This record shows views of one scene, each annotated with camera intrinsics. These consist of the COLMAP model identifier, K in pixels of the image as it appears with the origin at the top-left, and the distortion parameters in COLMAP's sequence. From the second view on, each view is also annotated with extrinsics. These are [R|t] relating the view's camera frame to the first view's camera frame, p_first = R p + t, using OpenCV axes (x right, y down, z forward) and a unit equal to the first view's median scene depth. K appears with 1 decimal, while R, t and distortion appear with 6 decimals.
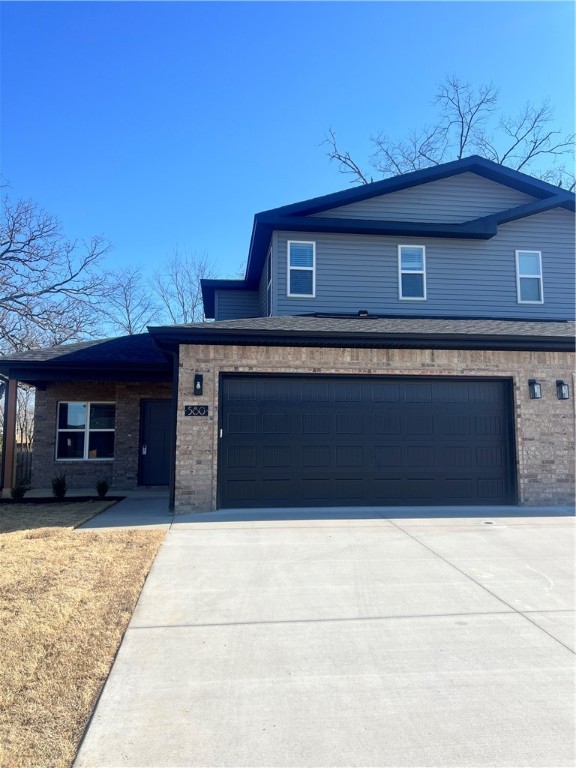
lens RADIAL K [[582.7, 0, 290.3], [0, 582.7, 384.6], [0, 0, 1]] dist [0.029565, -0.028822]
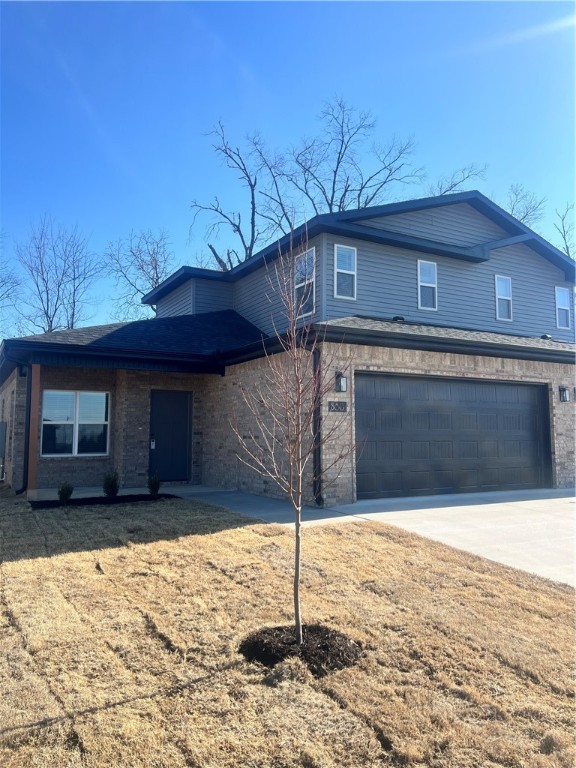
lens RADIAL K [[582.7, 0, 294.0], [0, 582.7, 383.1], [0, 0, 1]] dist [0.029565, -0.028822]
pose [[0.924644, 0.034213, 0.379293, -0.581806], [-0.038509, 0.999251, 0.003741, 0.002083], [-0.378881, -0.018065, 0.925269, 0.067702]]
